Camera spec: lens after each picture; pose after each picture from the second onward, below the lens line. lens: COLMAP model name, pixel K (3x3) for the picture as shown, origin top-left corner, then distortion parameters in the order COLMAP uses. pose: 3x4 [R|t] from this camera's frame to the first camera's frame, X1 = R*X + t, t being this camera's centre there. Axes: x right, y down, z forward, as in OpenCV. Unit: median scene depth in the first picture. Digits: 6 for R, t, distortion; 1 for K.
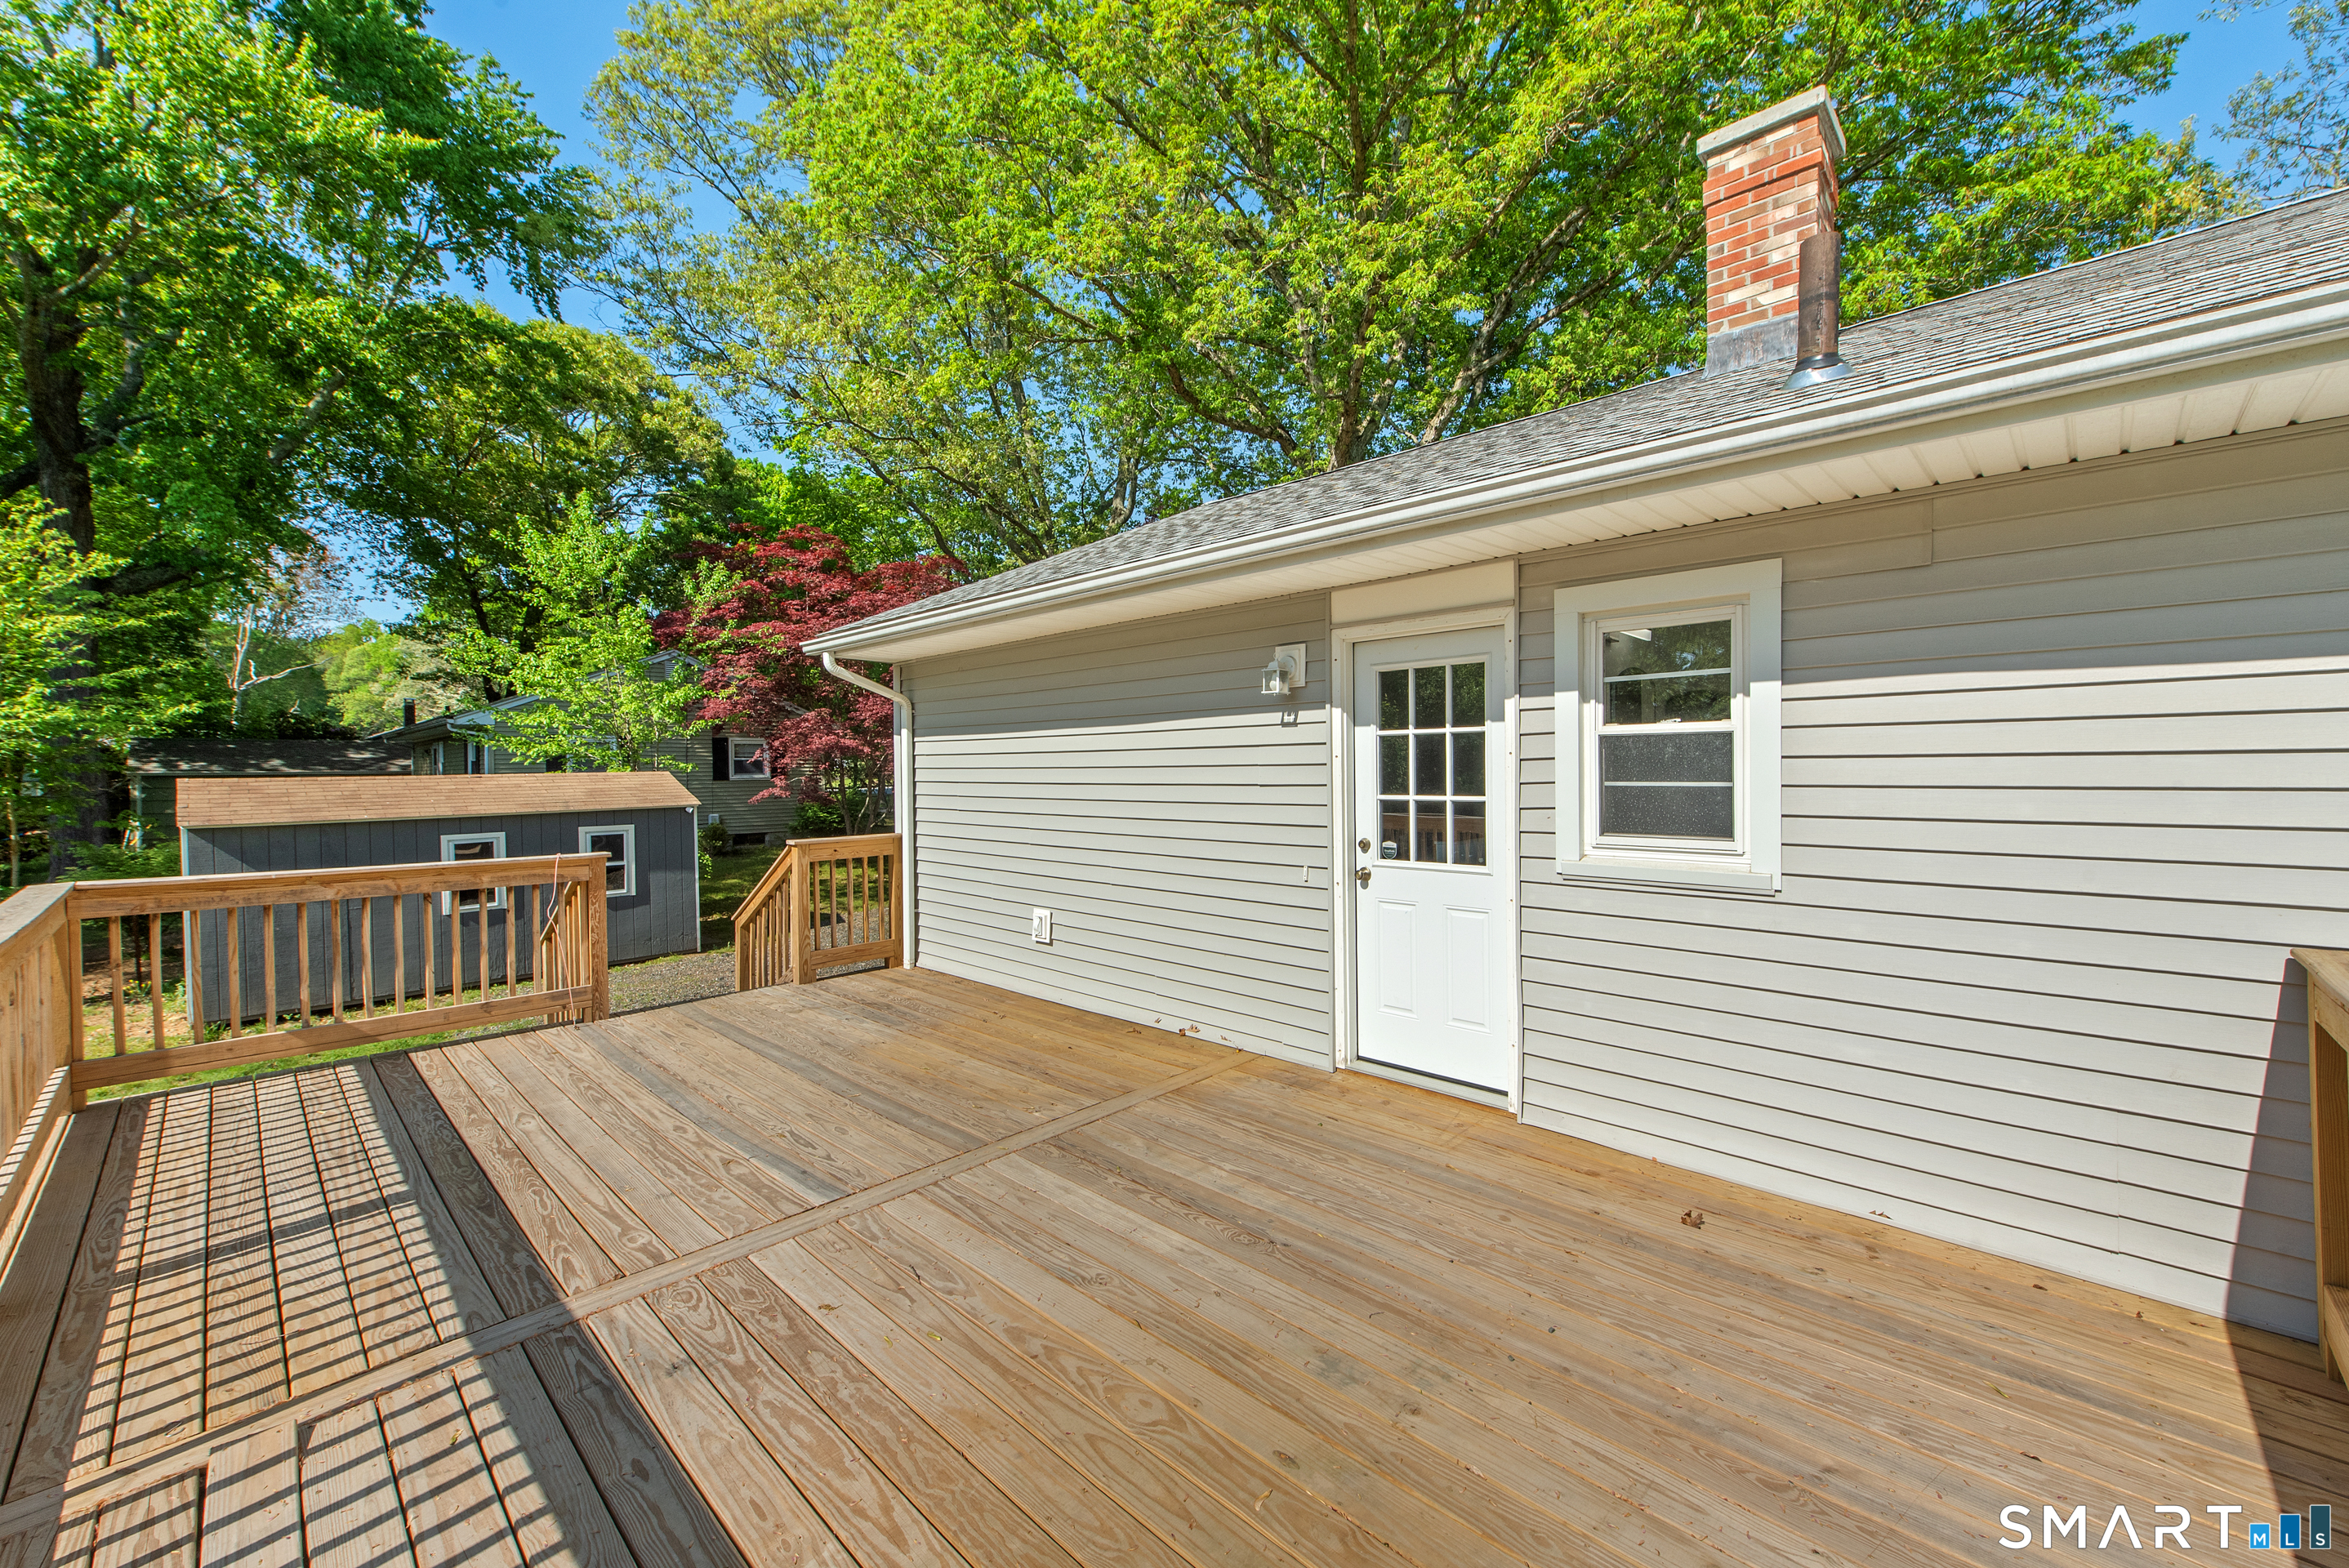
lens RADIAL K [[924.4, 0, 1187.0], [0, 924.4, 772.7], [0, 0, 1]] dist [0.003932, 0.000144]
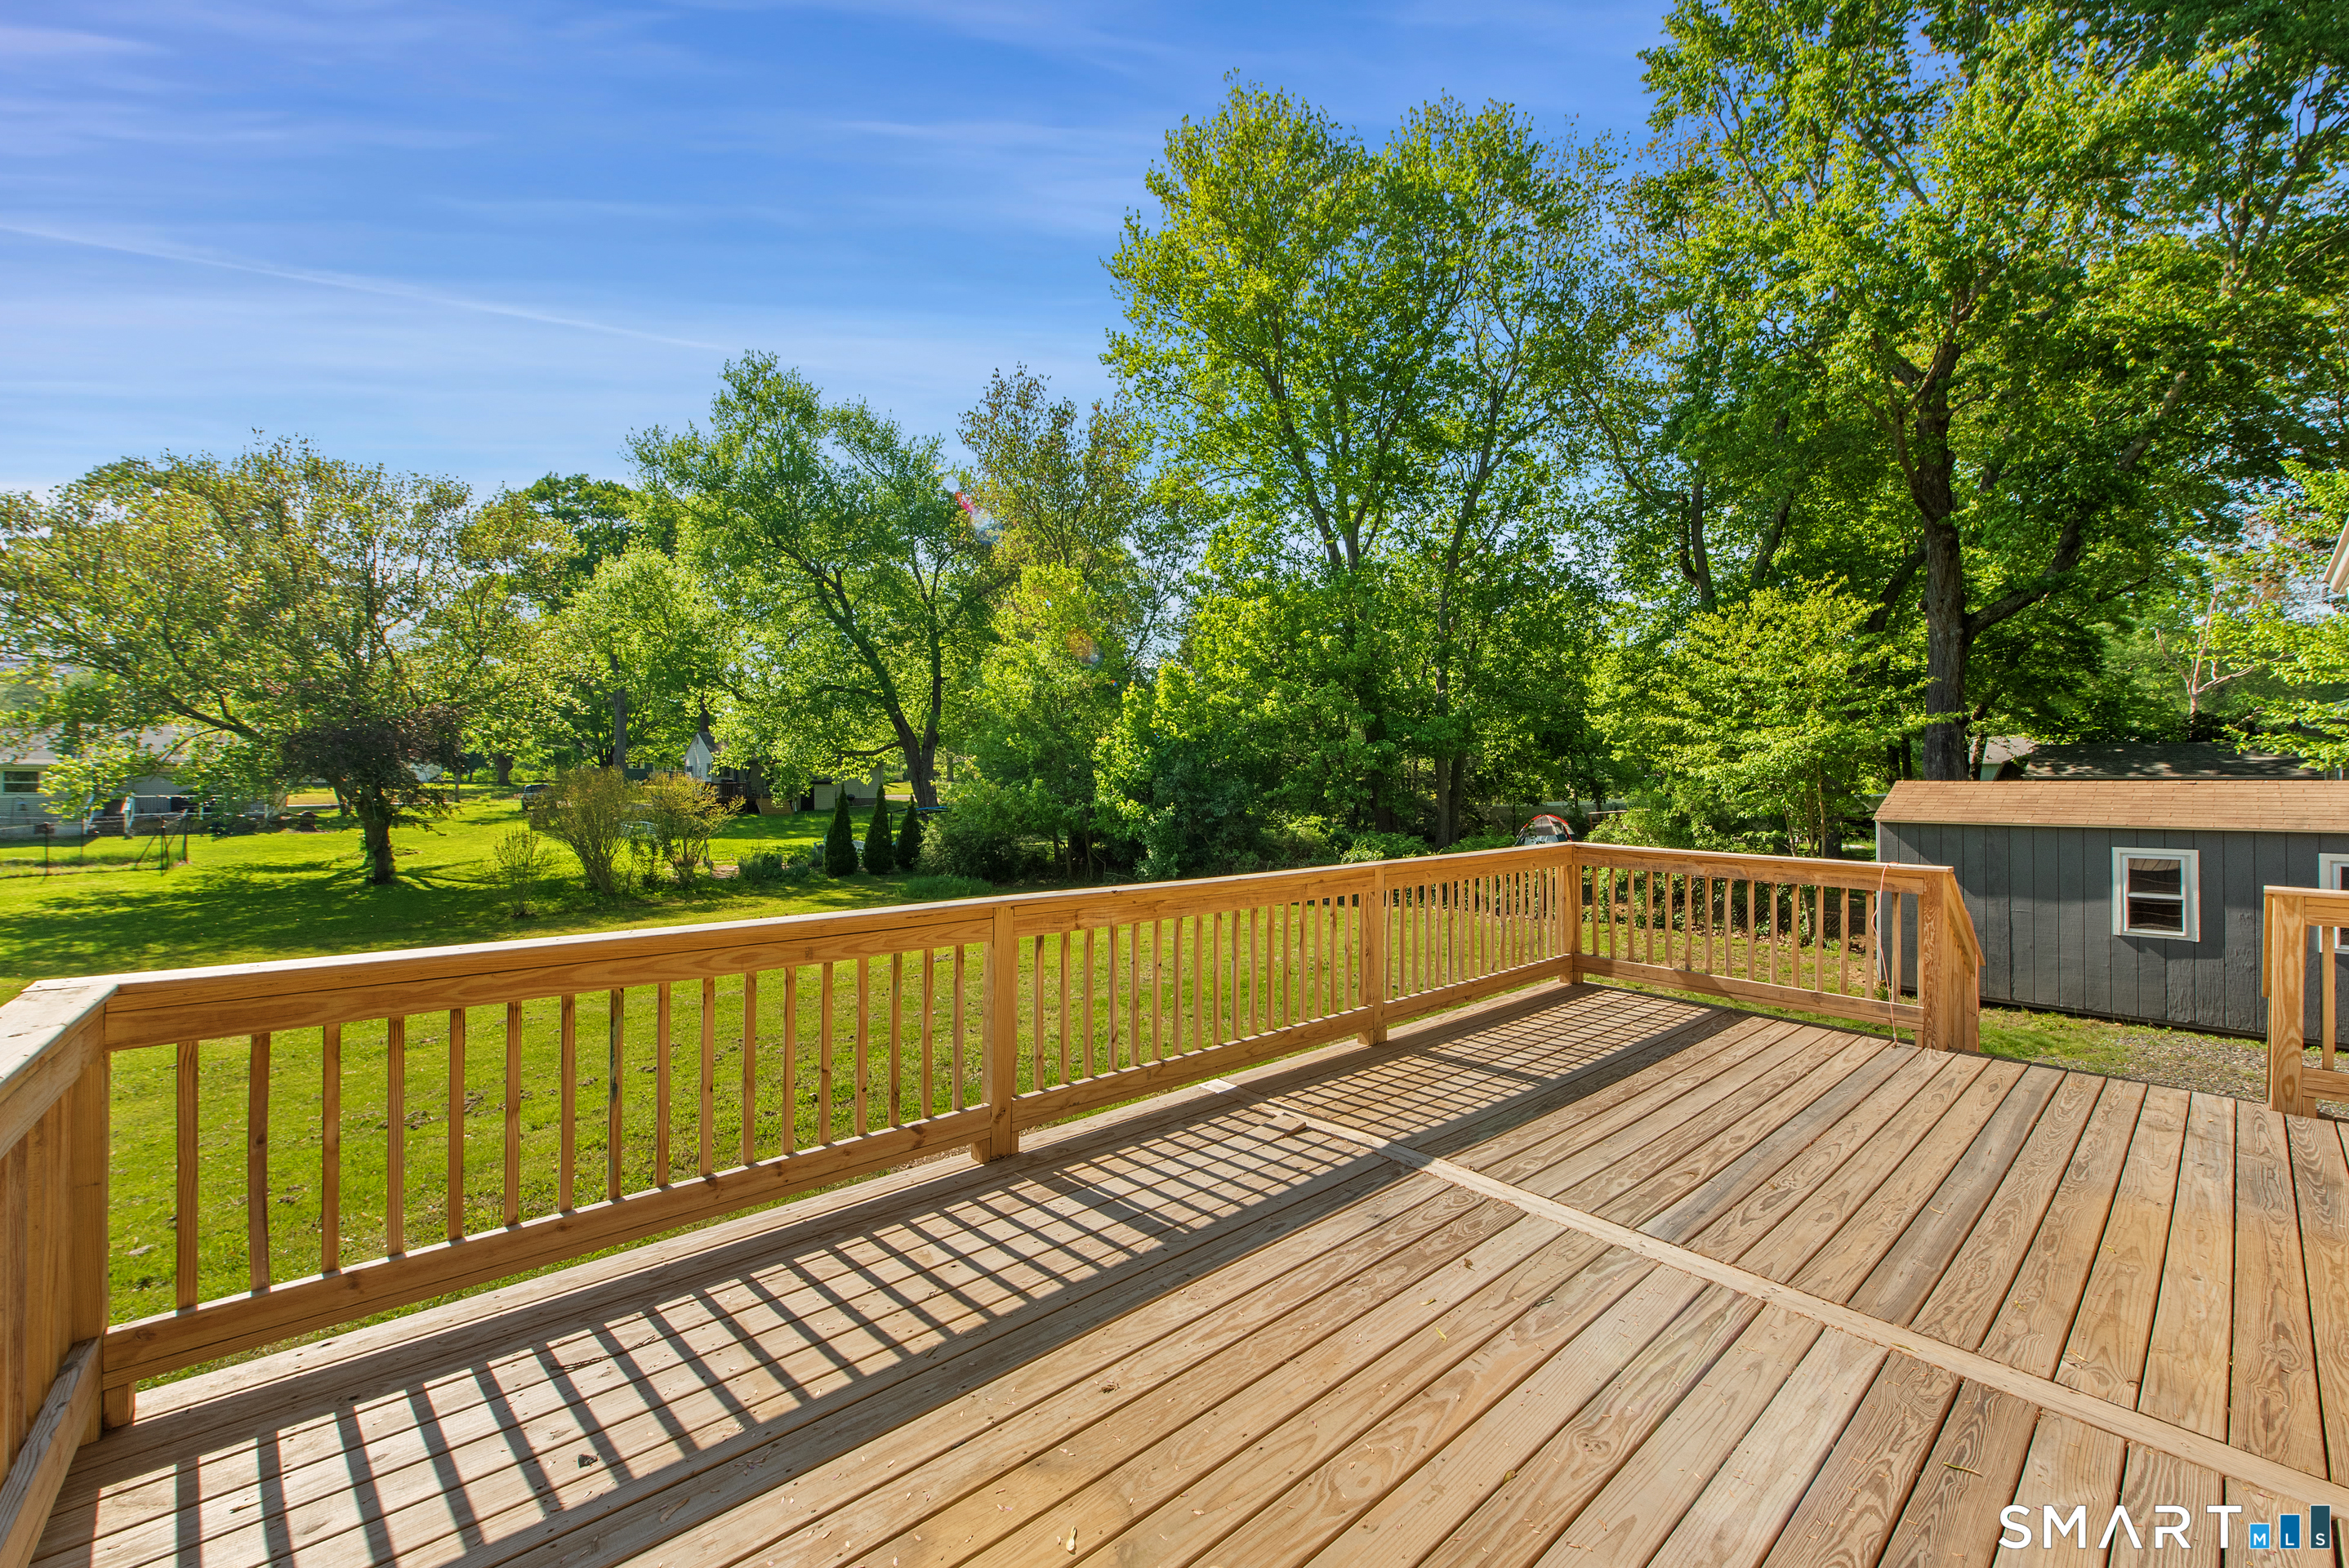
lens RADIAL K [[924.4, 0, 1190.4], [0, 924.4, 779.7], [0, 0, 1]] dist [0.003932, 0.000144]
pose [[-0.089002, 0.013534, -0.995939, 0.589248], [-0.010577, 0.999838, 0.014532, -0.006135], [0.995975, 0.011827, -0.088845, 0.616879]]
